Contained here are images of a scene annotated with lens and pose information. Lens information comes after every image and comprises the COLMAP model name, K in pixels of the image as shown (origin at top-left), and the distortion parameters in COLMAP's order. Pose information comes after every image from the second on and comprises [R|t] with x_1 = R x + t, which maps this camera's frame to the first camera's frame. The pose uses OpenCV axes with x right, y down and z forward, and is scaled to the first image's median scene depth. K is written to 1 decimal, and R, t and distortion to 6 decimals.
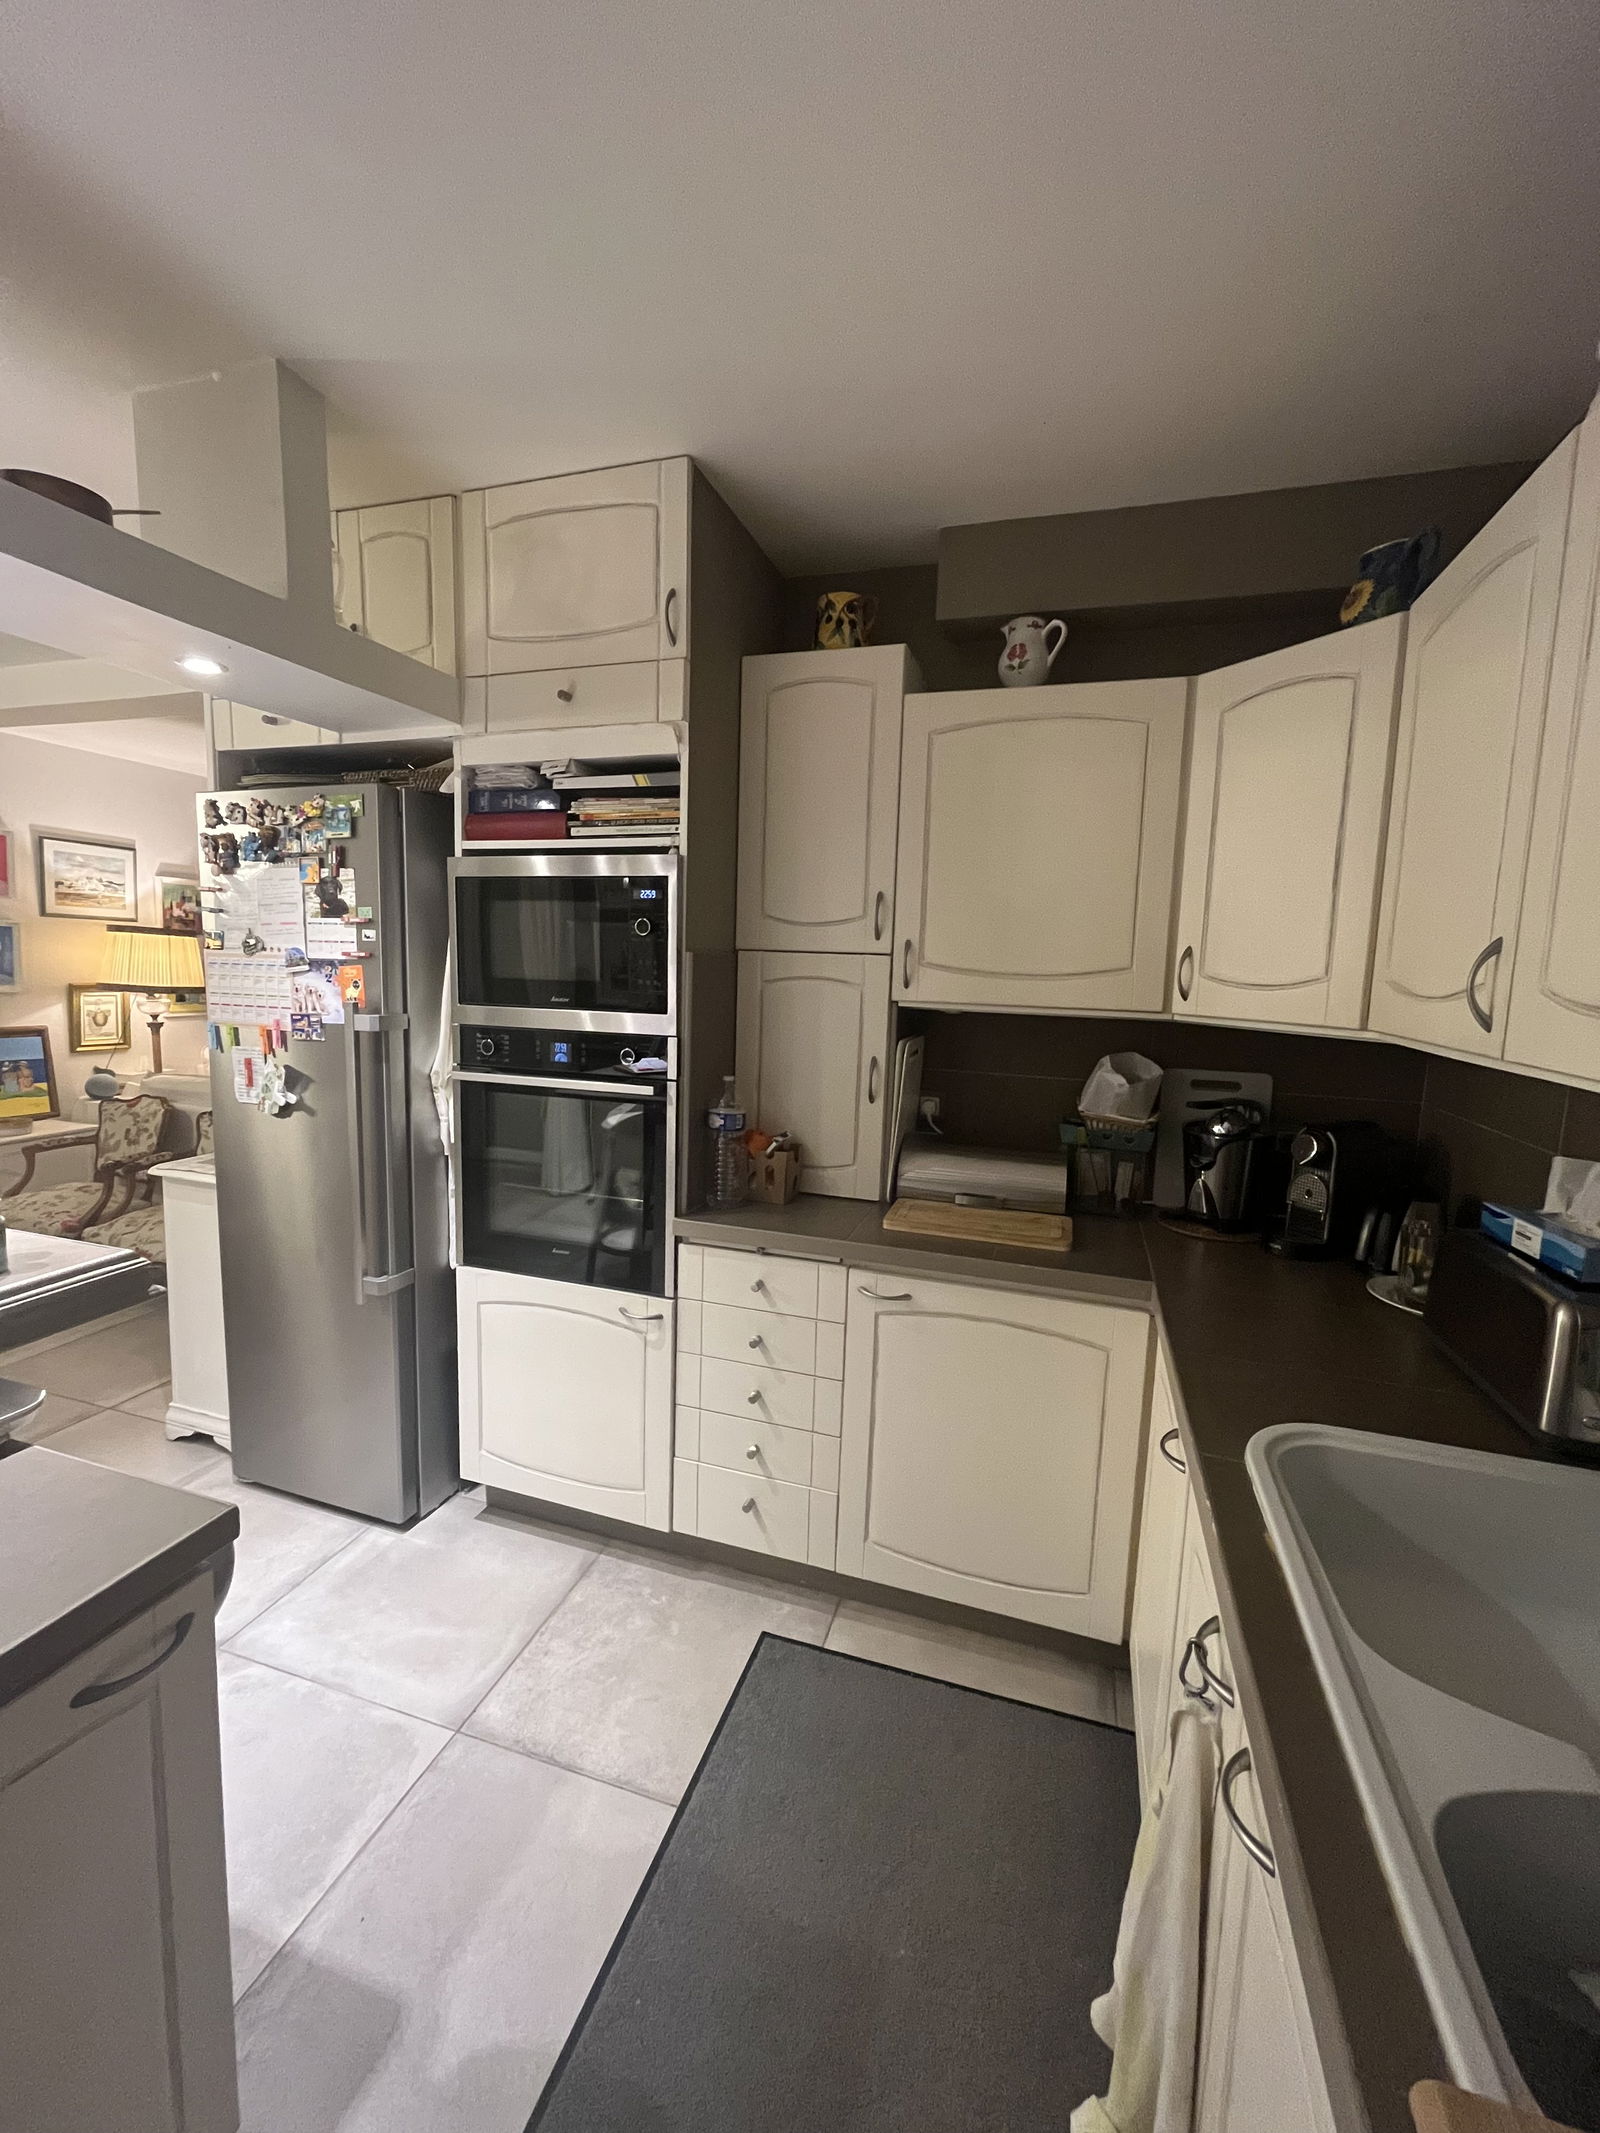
lens RADIAL K [[865.1, 0, 801.4], [0, 865.1, 1067.3], [0, 0, 1]] dist [0.002886, 0.000261]
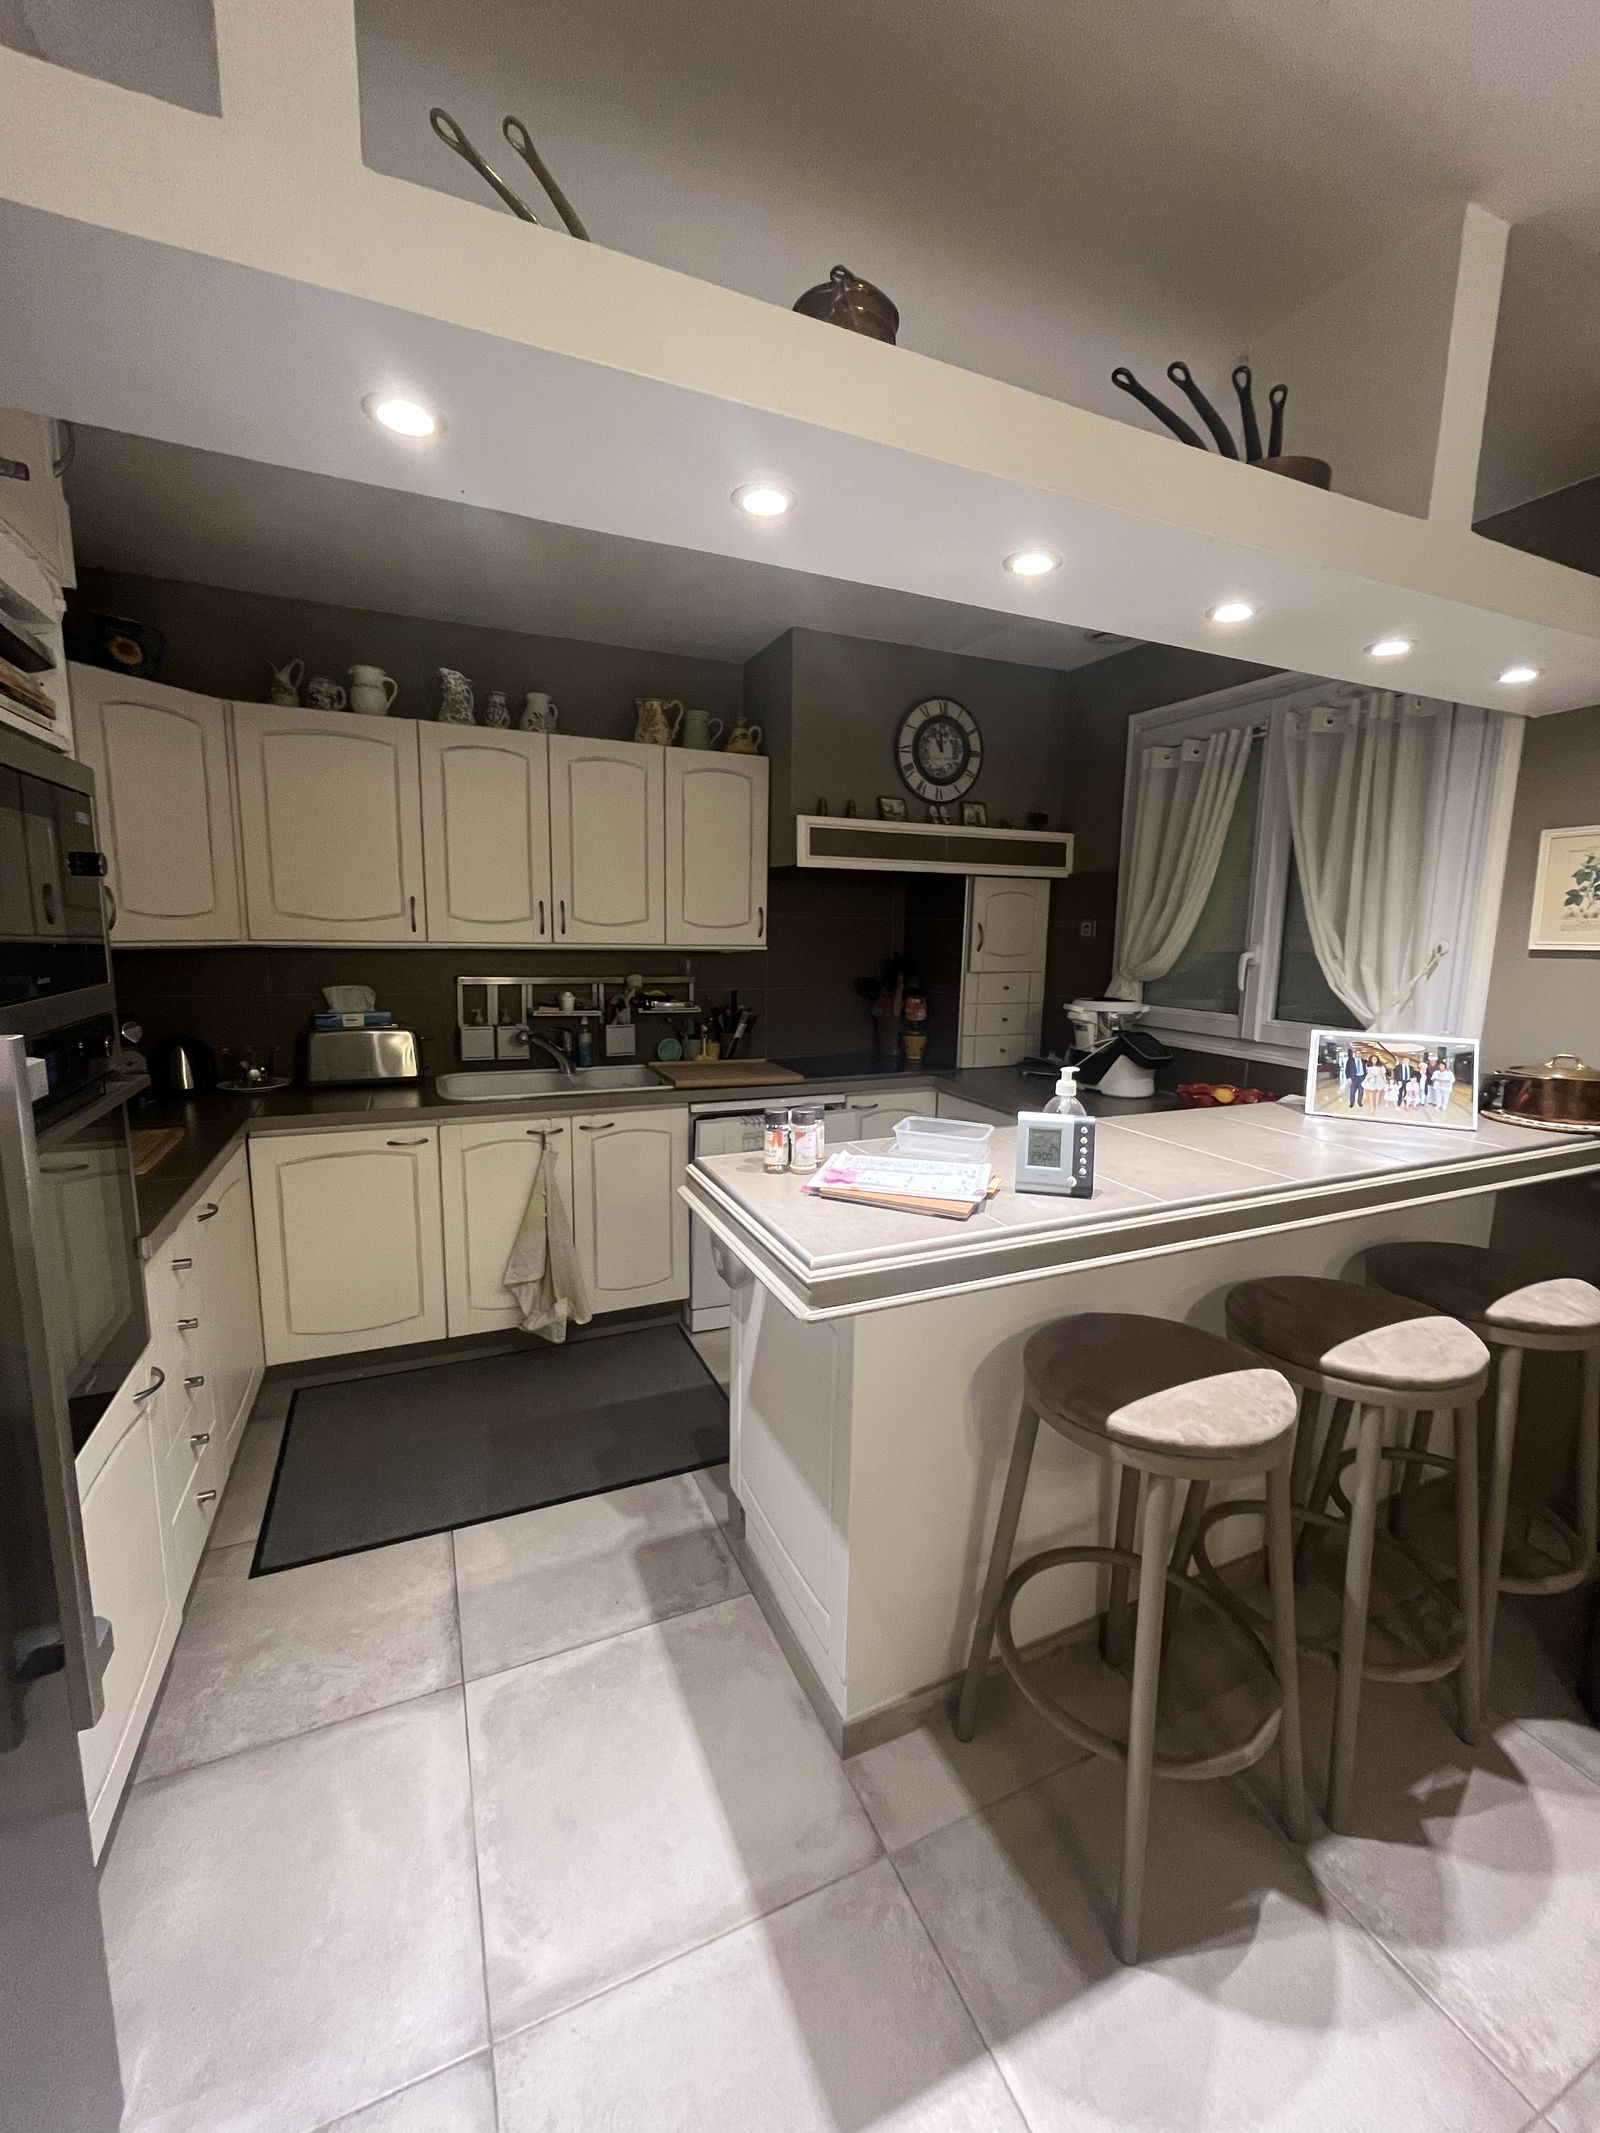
lens RADIAL K [[865.1, 0, 800.8], [0, 865.1, 1054.9], [0, 0, 1]] dist [0.002886, 0.000261]
pose [[-0.661805, -0.148355, 0.734850, -1.341684], [0.062763, 0.965818, 0.251508, -0.179581], [-0.747044, 0.212571, -0.629872, 1.232245]]
